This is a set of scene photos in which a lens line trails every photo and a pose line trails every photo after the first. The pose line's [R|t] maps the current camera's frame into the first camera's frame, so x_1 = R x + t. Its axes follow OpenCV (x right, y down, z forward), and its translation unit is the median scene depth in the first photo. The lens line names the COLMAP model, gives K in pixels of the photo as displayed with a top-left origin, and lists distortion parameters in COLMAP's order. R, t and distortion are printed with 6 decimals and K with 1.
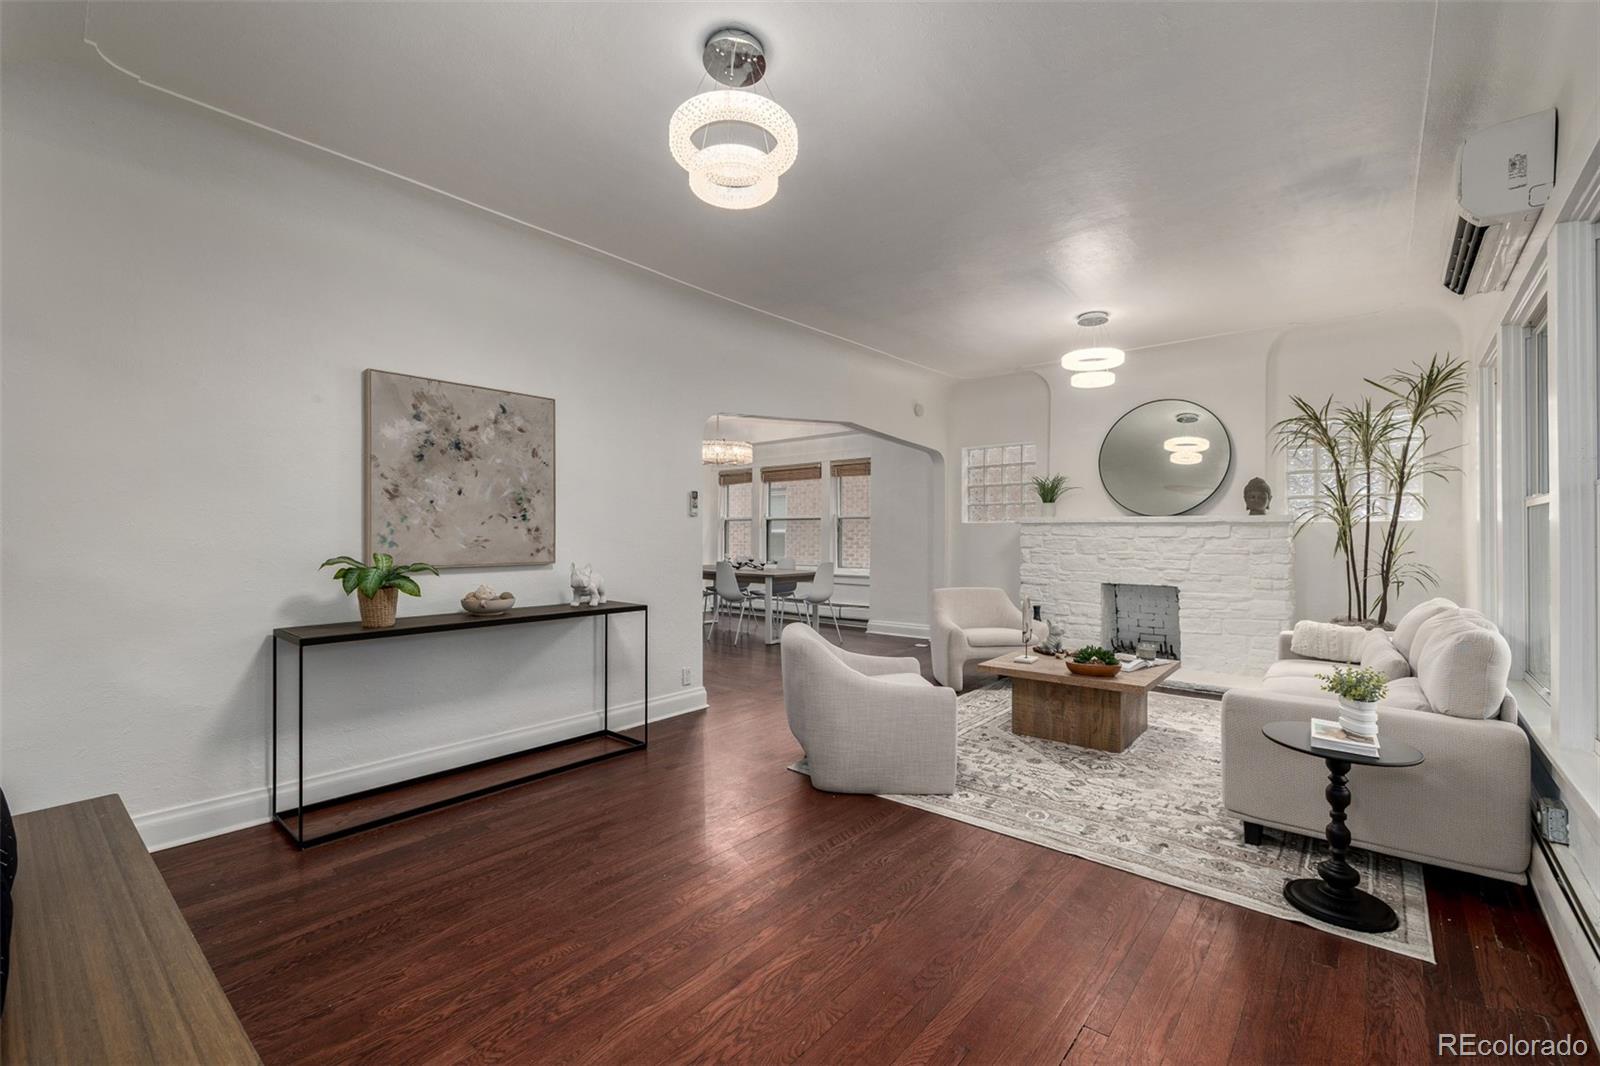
lens RADIAL K [[672.1, 0, 793.7], [0, 672.1, 531.3], [0, 0, 1]] dist [0.000895, 0.000502]
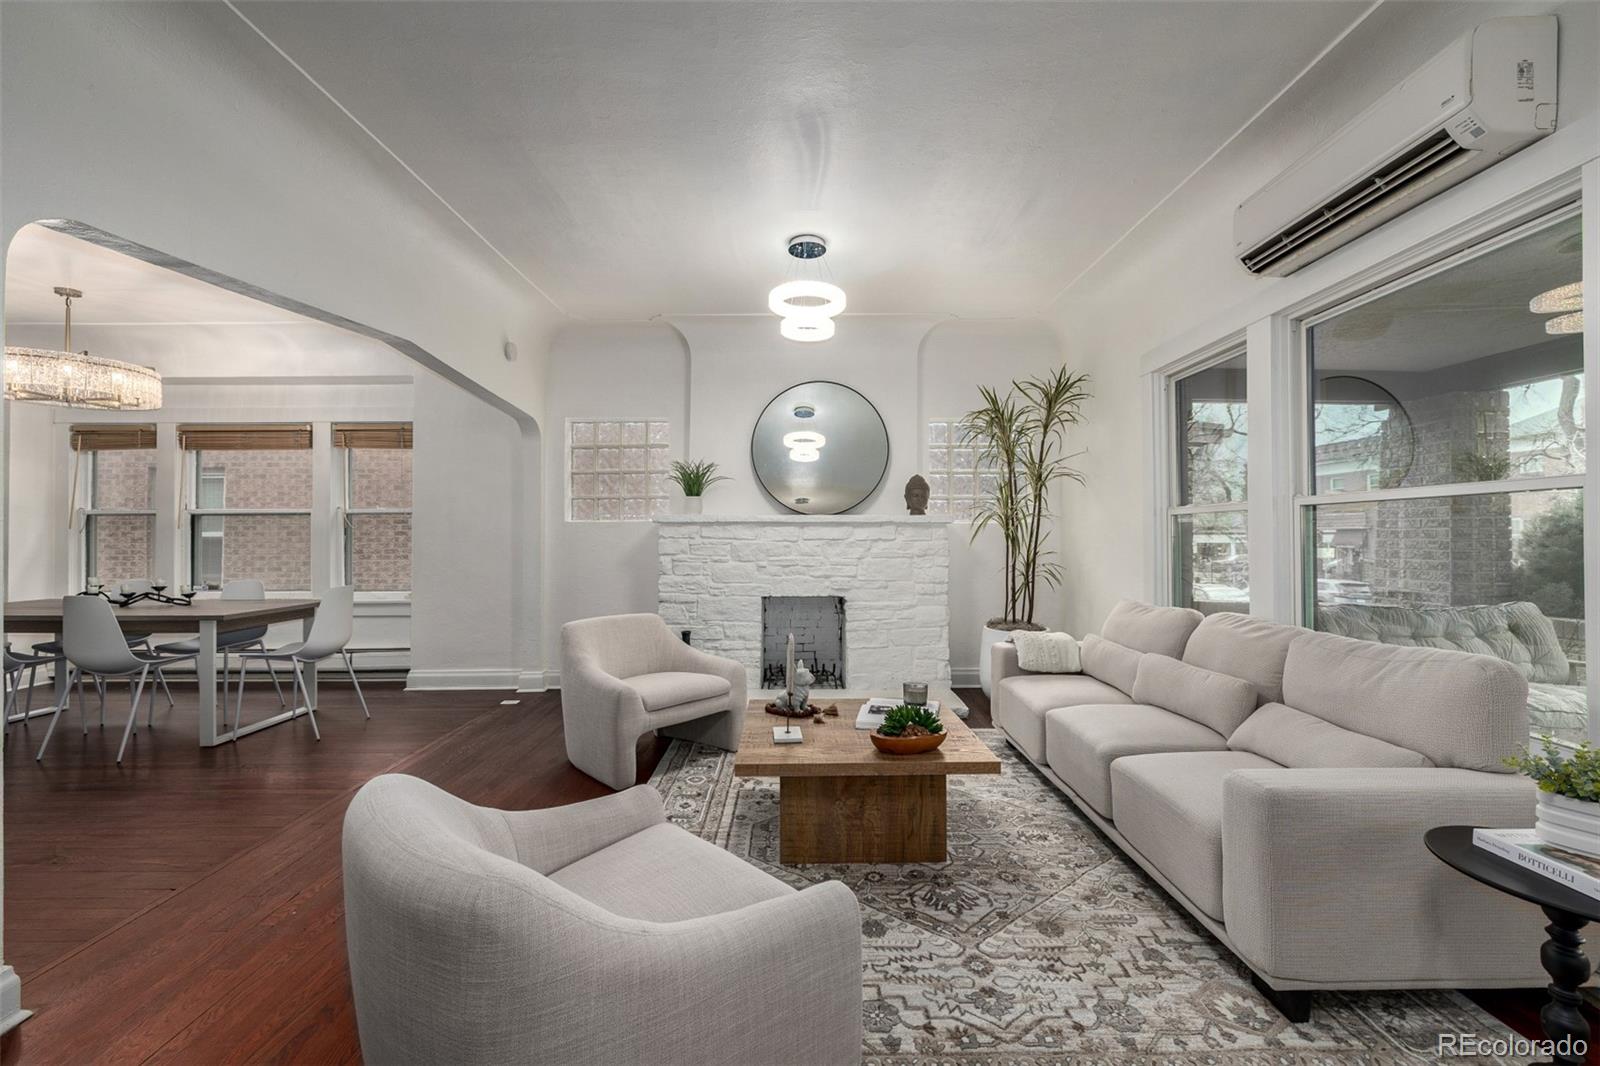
lens RADIAL K [[672.1, 0, 797.3], [0, 672.1, 531.8], [0, 0, 1]] dist [0.000895, 0.000502]
pose [[0.756245, 0.000692, 0.654288, -0.046118], [0.002404, 0.999990, -0.003836, 0.002142], [-0.654284, 0.004474, 0.756235, 0.407466]]
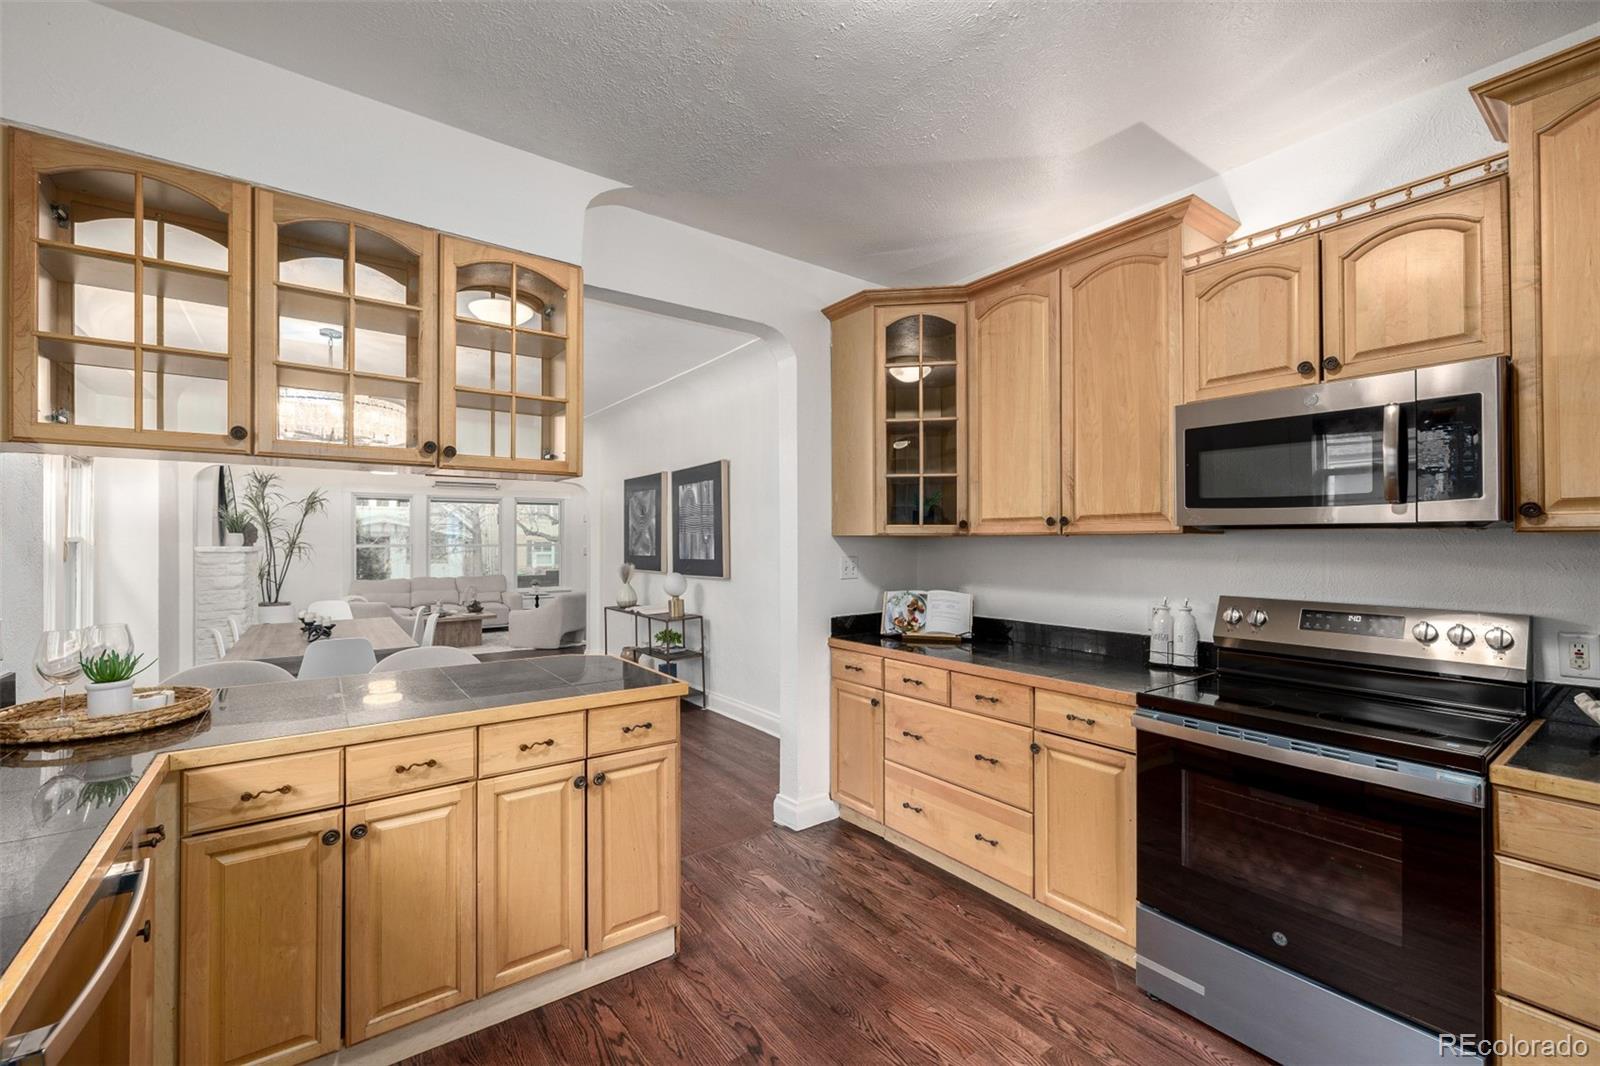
lens RADIAL K [[672.1, 0, 801.3], [0, 672.1, 538.0], [0, 0, 1]] dist [0.000895, 0.000502]
pose [[-0.975296, 0.001159, 0.220898, -0.933235], [-0.000147, 0.999983, -0.005896, -0.034895], [-0.220901, -0.005783, -0.975279, 2.272665]]
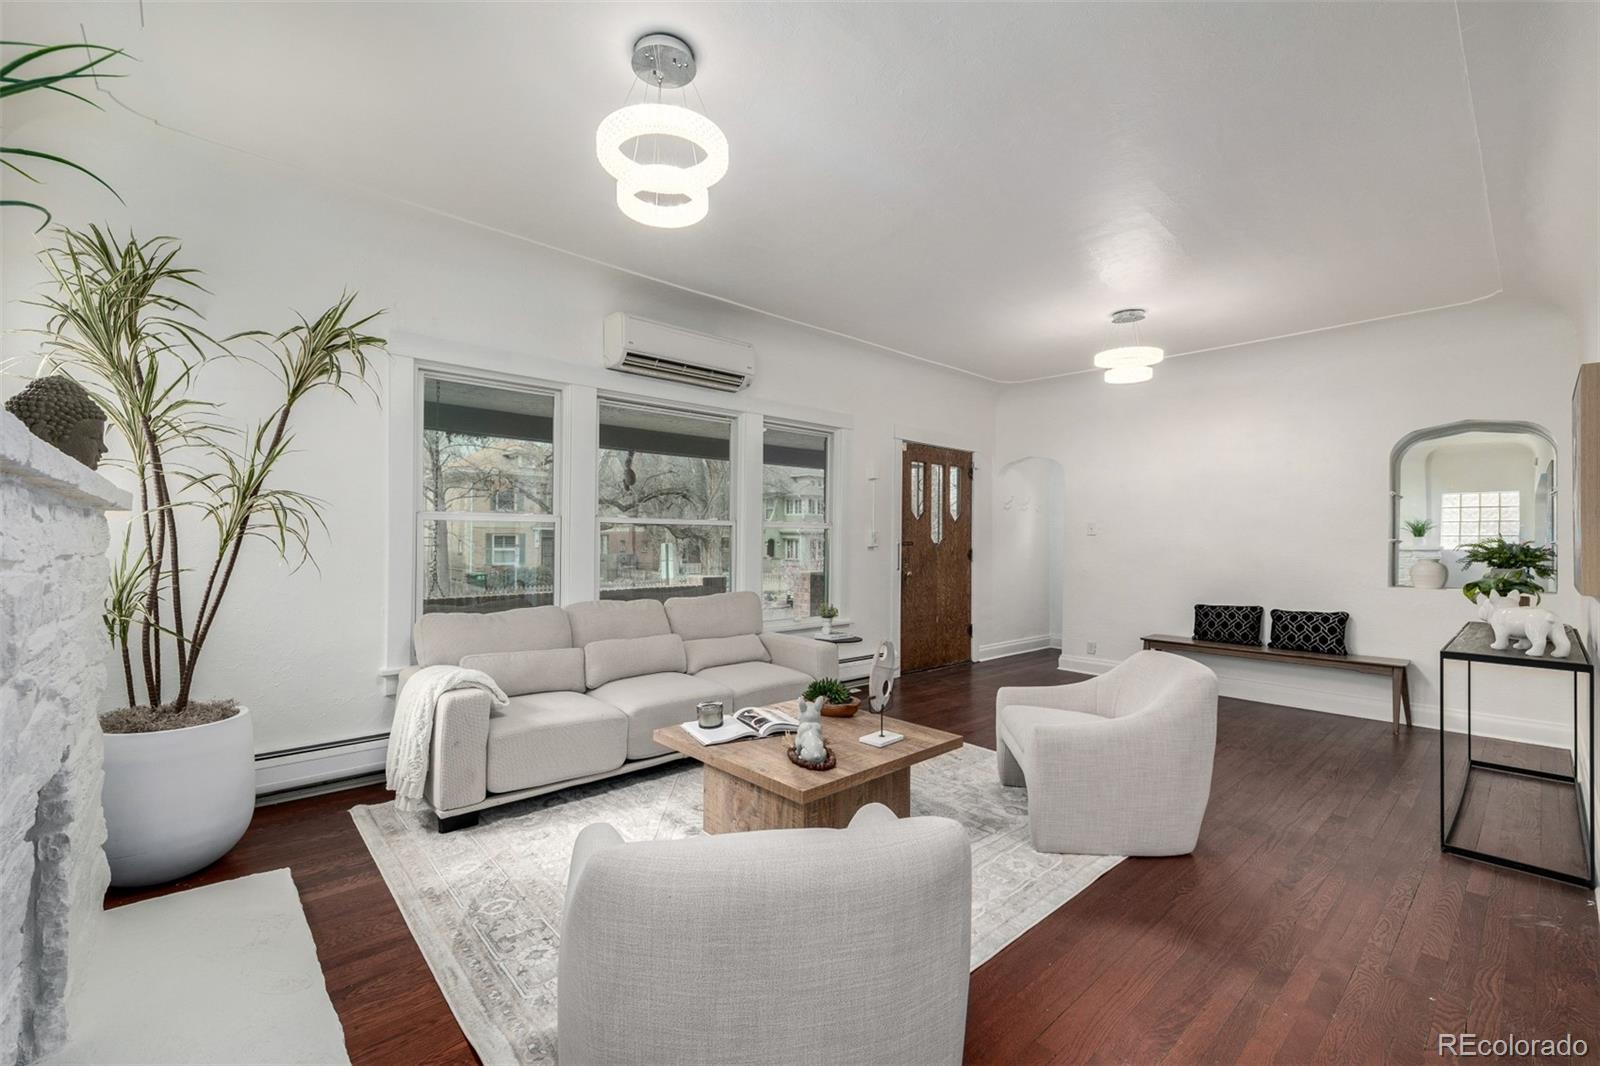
lens RADIAL K [[672.1, 0, 794.4], [0, 672.1, 537.0], [0, 0, 1]] dist [0.000895, 0.000502]
pose [[-0.992411, -0.008741, 0.122651, 0.276387], [-0.009664, 0.999929, -0.006929, -0.000015], [-0.122581, -0.008062, -0.992426, 1.304415]]
